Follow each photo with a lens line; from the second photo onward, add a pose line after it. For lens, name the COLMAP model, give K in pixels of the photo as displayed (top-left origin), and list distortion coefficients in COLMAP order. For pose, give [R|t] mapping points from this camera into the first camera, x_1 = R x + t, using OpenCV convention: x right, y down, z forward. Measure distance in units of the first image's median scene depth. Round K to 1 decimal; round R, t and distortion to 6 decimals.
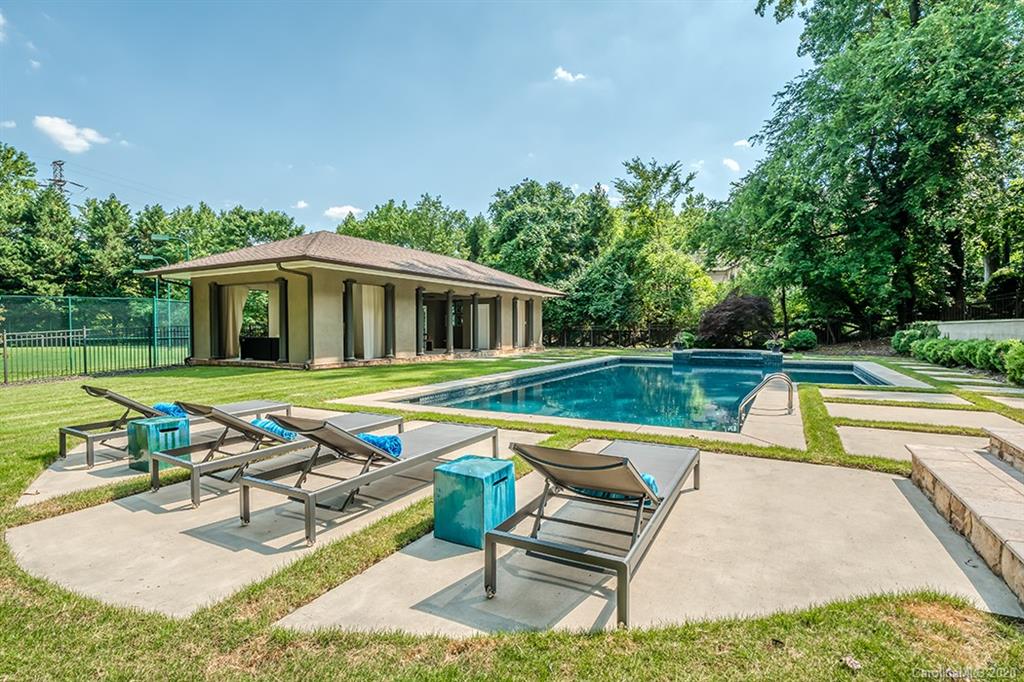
lens RADIAL K [[502.7, 0, 509.6], [0, 502.7, 337.1], [0, 0, 1]] dist [-0.004734, -0.001222]
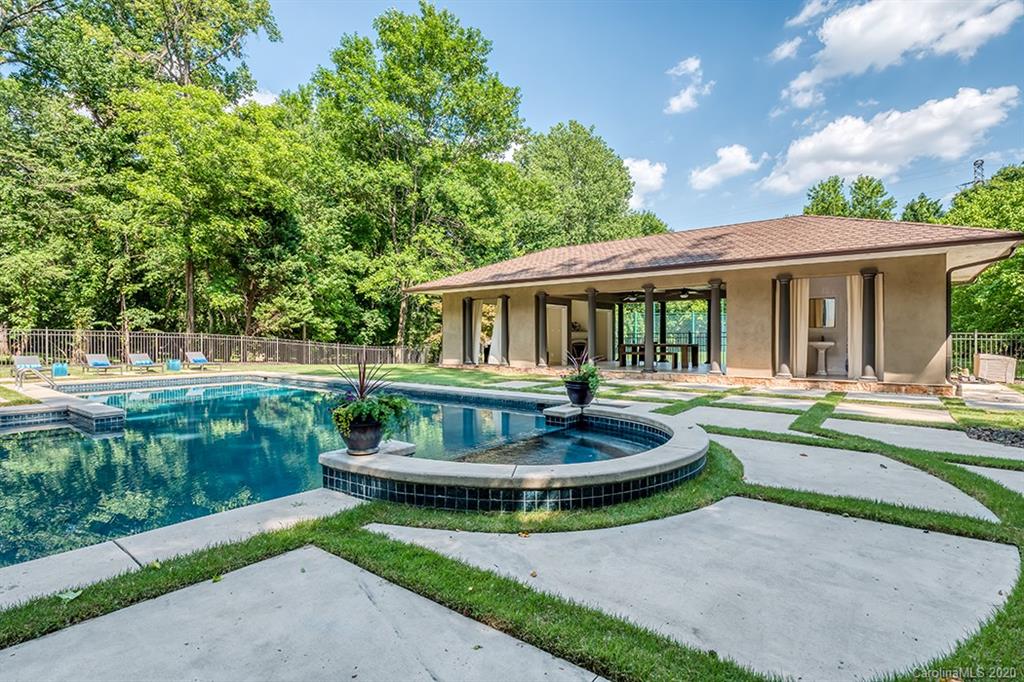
lens RADIAL K [[502.7, 0, 509.6], [0, 502.7, 337.1], [0, 0, 1]] dist [-0.004734, -0.001222]
pose [[-0.169301, 0.008583, -0.985527, 0.746551], [-0.004219, 0.999947, 0.009433, -0.026355], [0.985555, 0.005755, -0.169256, 1.125927]]
